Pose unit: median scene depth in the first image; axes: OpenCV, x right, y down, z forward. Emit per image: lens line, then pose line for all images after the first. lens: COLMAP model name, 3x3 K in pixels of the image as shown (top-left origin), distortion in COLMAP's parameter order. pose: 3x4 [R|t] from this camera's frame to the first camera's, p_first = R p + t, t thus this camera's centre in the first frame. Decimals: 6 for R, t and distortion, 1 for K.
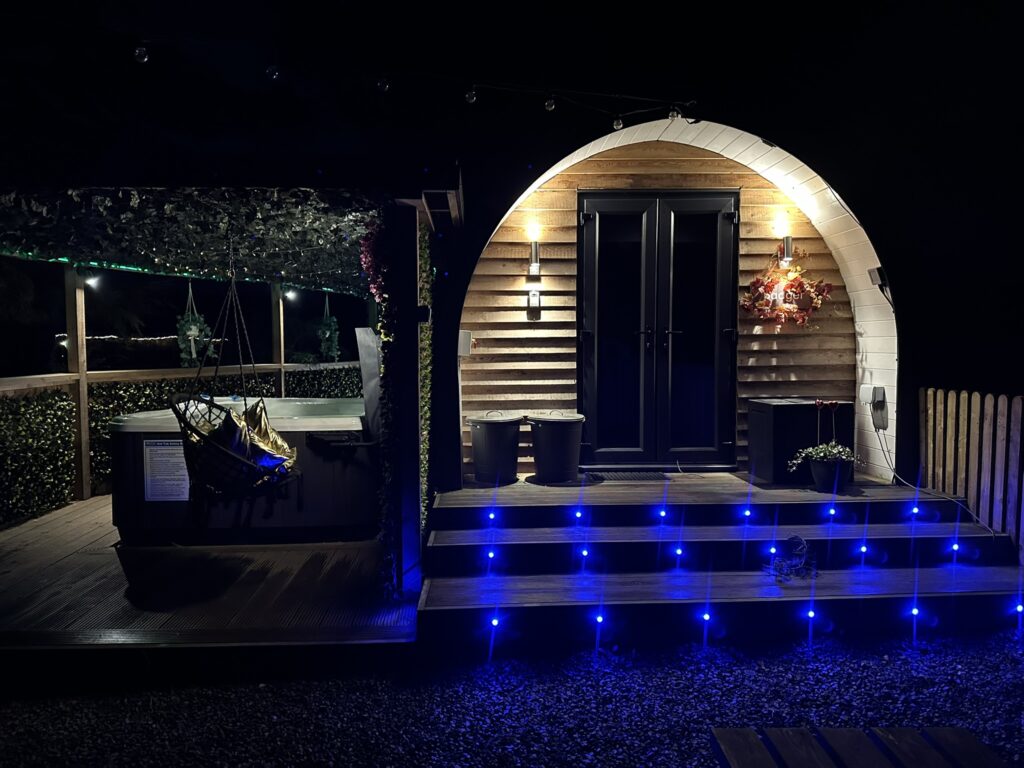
lens RADIAL K [[715.8, 0, 513.3], [0, 715.8, 382.0], [0, 0, 1]] dist [0.001987, -0.000805]
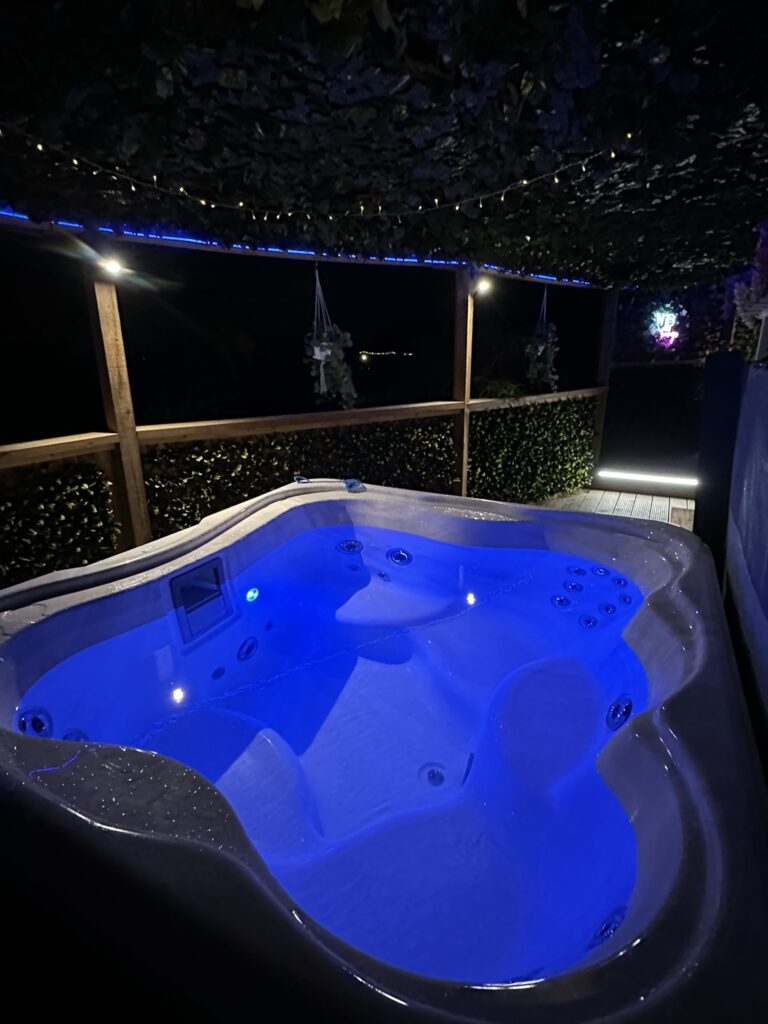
lens RADIAL K [[502.8, 0, 387.4], [0, 502.8, 517.4], [0, 0, 1]] dist [0.021600, 0.000091]
pose [[0.856658, 0.142082, -0.495933, -0.140126], [-0.010233, 0.965816, 0.259026, -0.041787], [0.515783, -0.216822, 0.828828, 0.557502]]
